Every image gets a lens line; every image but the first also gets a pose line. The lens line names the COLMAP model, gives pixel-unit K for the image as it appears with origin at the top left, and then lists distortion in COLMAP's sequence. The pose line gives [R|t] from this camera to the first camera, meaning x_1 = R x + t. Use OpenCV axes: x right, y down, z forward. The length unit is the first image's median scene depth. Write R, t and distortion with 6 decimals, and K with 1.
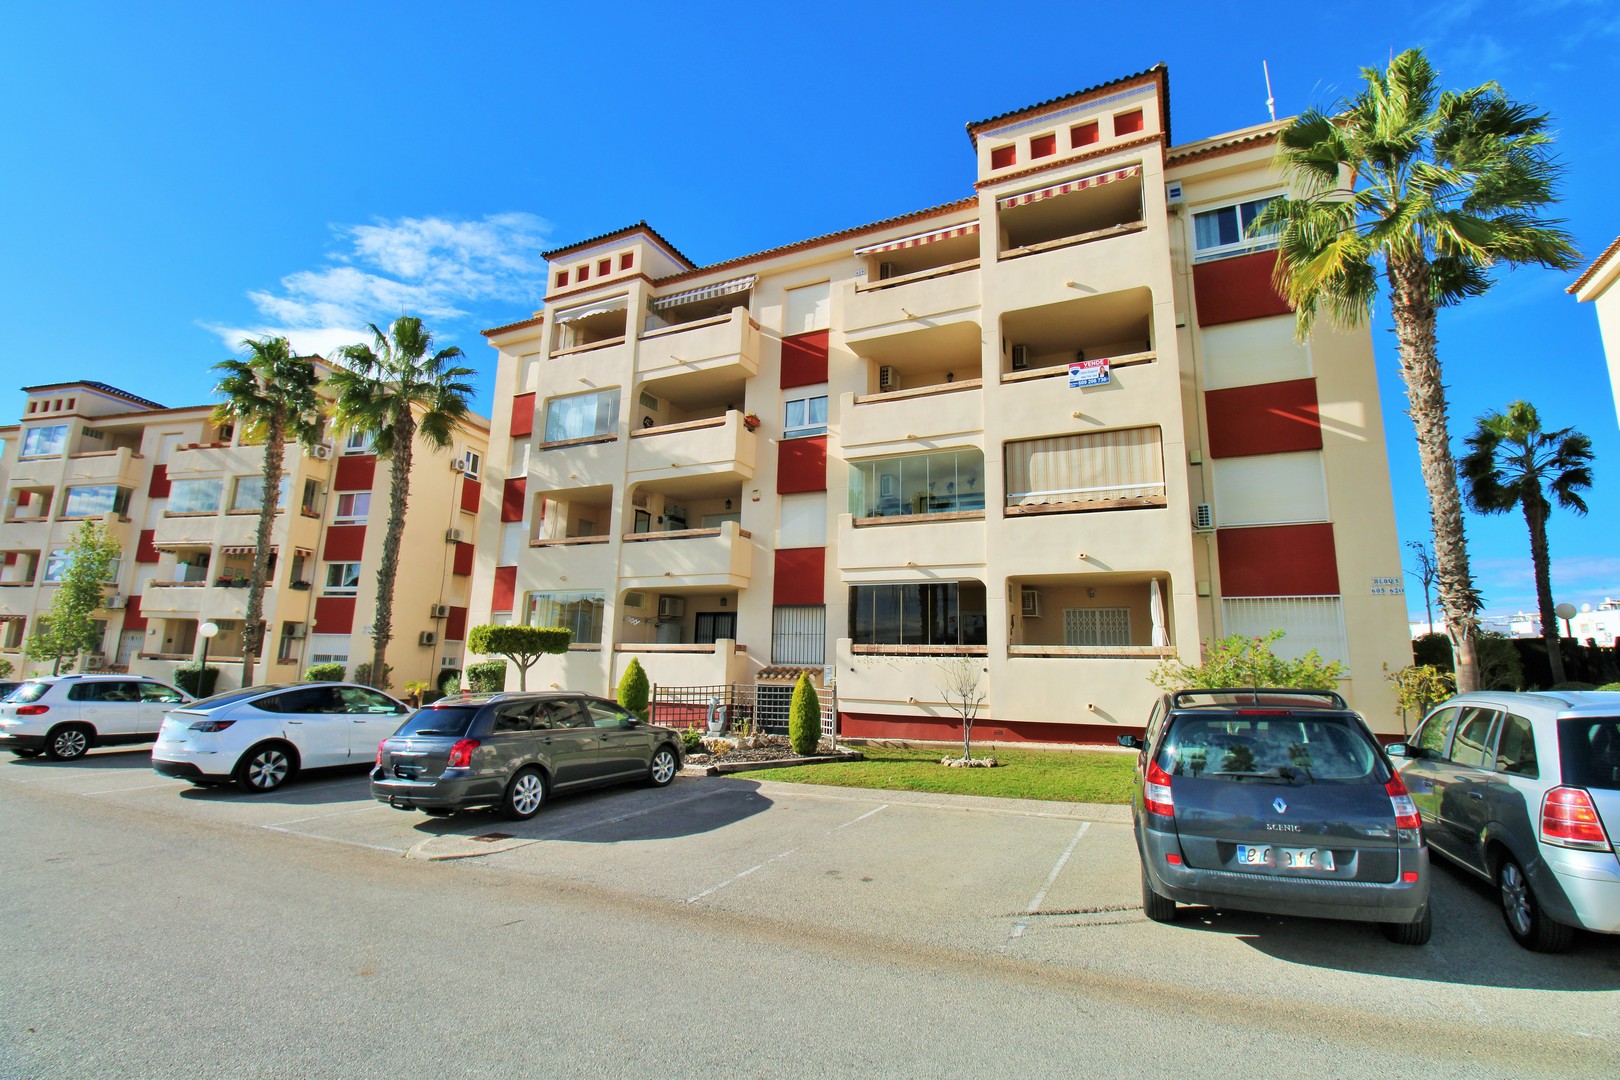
lens RADIAL K [[754.6, 0, 807.3], [0, 754.6, 521.9], [0, 0, 1]] dist [-0.002608, -0.009599]
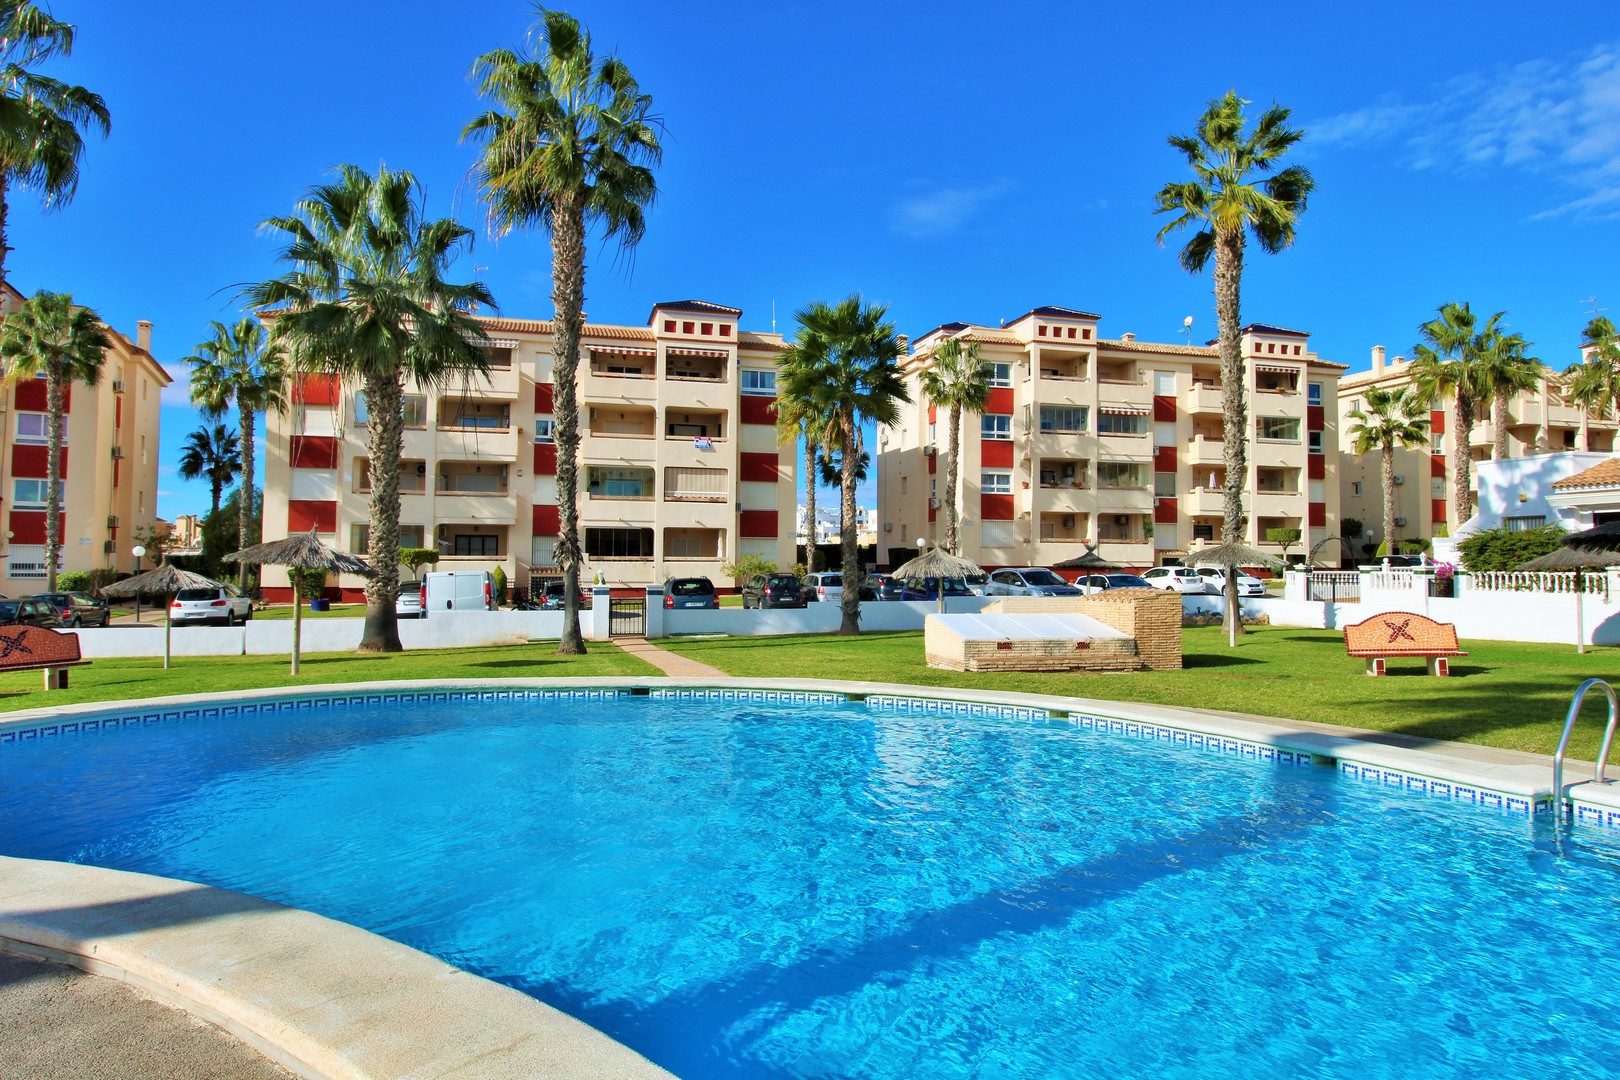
lens RADIAL K [[965.8, 0, 824.8], [0, 965.8, 508.6], [0, 0, 1]] dist [0.007290, -0.004041]
pose [[0.746212, 0.016333, 0.665508, -1.259581], [-0.116680, 0.987433, 0.106595, -0.335745], [-0.655404, -0.157194, 0.738740, -1.414811]]
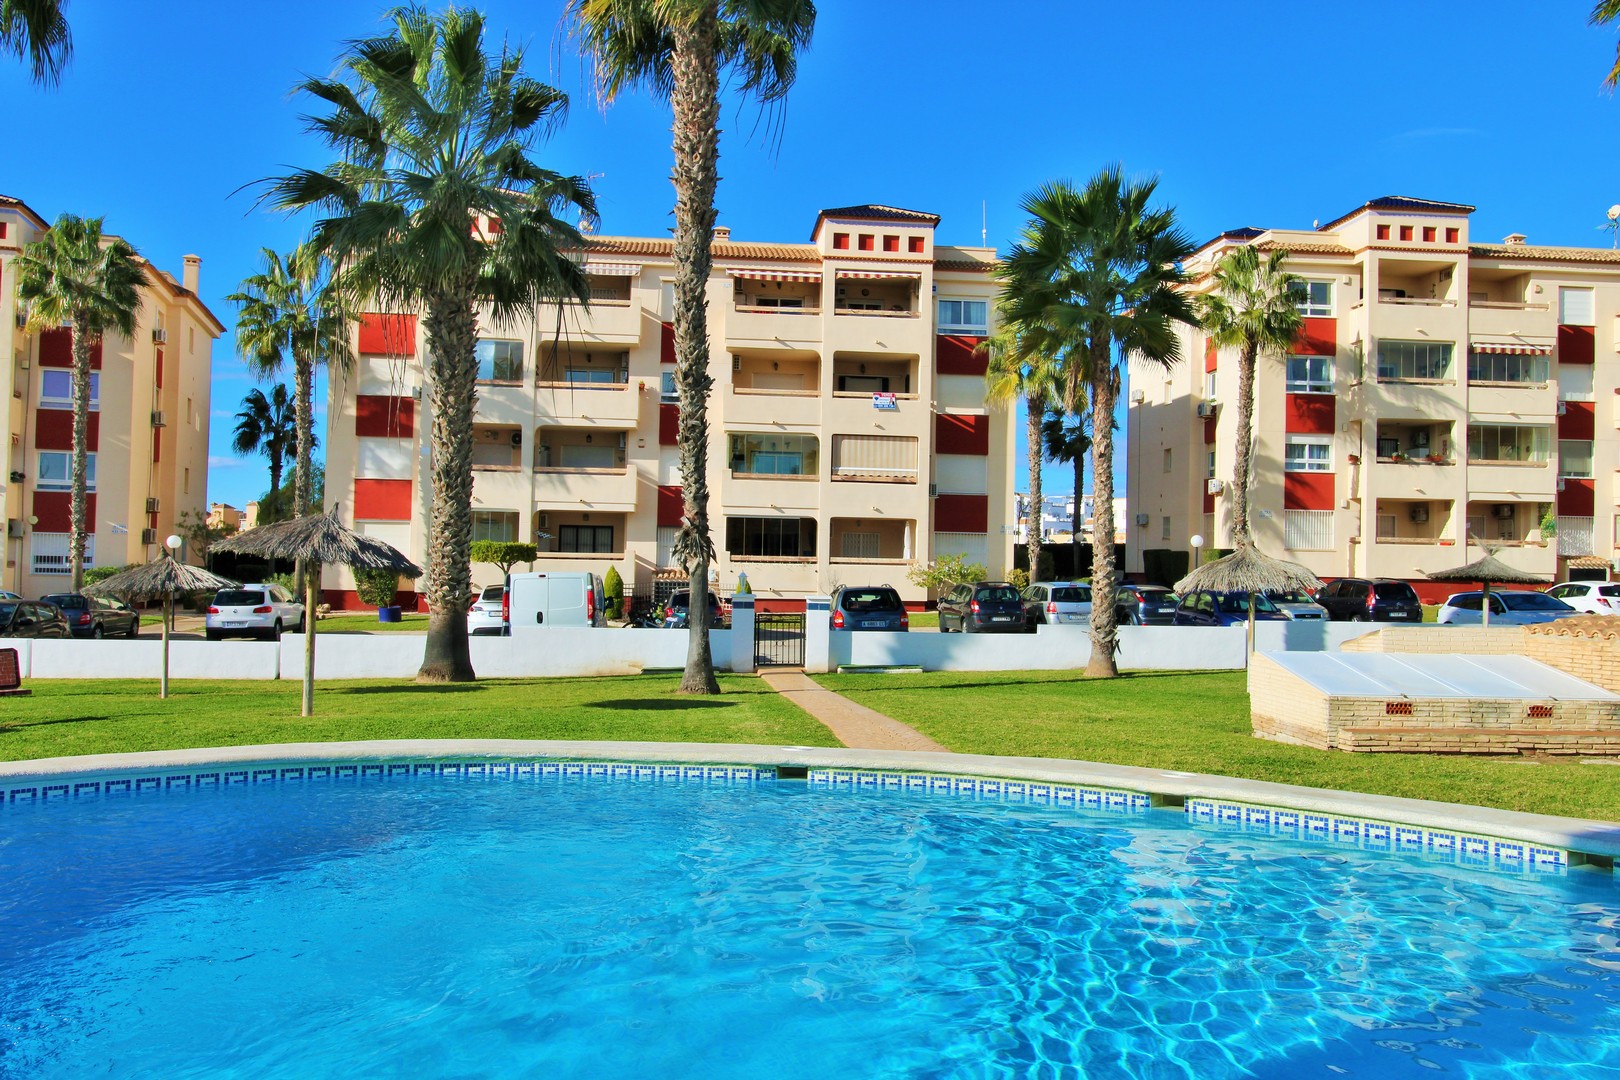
lens RADIAL K [[1276.5, 0, 825.6], [0, 1276.5, 510.2], [0, 0, 1]] dist [0.014519, -0.000389]
pose [[0.847553, 0.014147, 0.530522, -1.185446], [-0.101025, 0.985667, 0.135112, -0.307181], [-0.521006, -0.168111, 0.836834, -1.300775]]
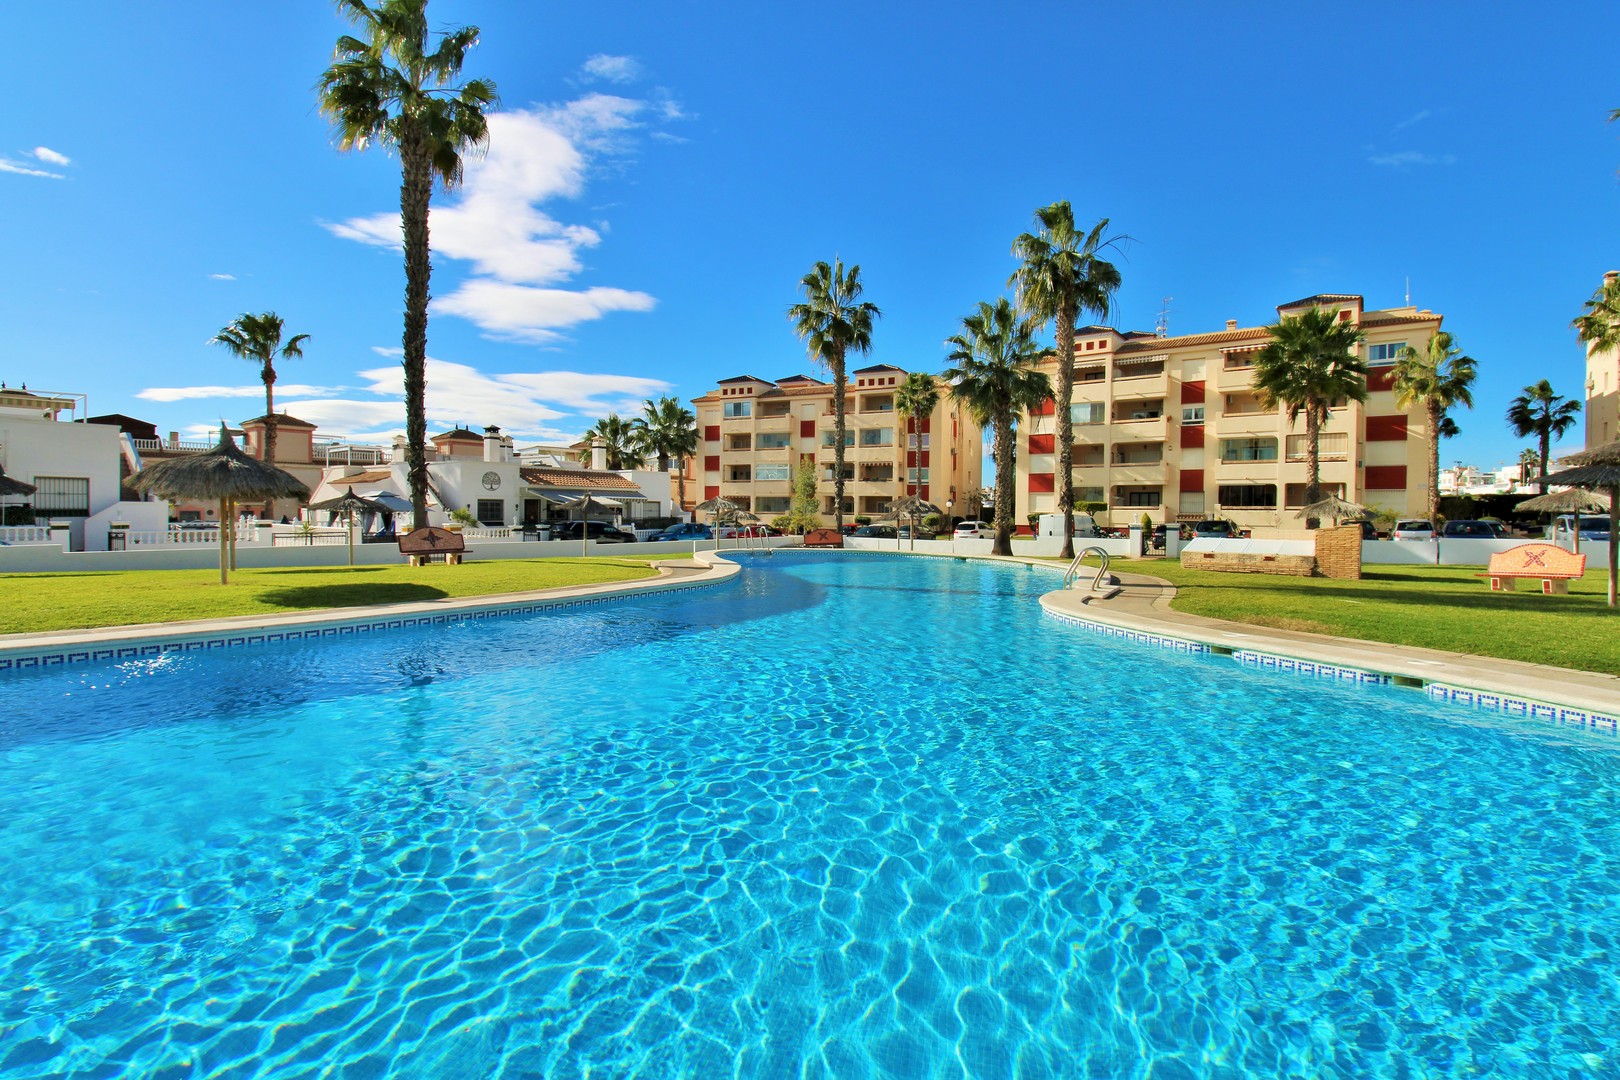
lens RADIAL K [[754.6, 0, 809.6], [0, 754.6, 530.5], [0, 0, 1]] dist [-0.002608, -0.009599]
pose [[0.983968, -0.014444, -0.177762, -0.975248], [0.053023, 0.975339, 0.214246, -0.444684], [0.170284, -0.220237, 0.960468, -2.035508]]
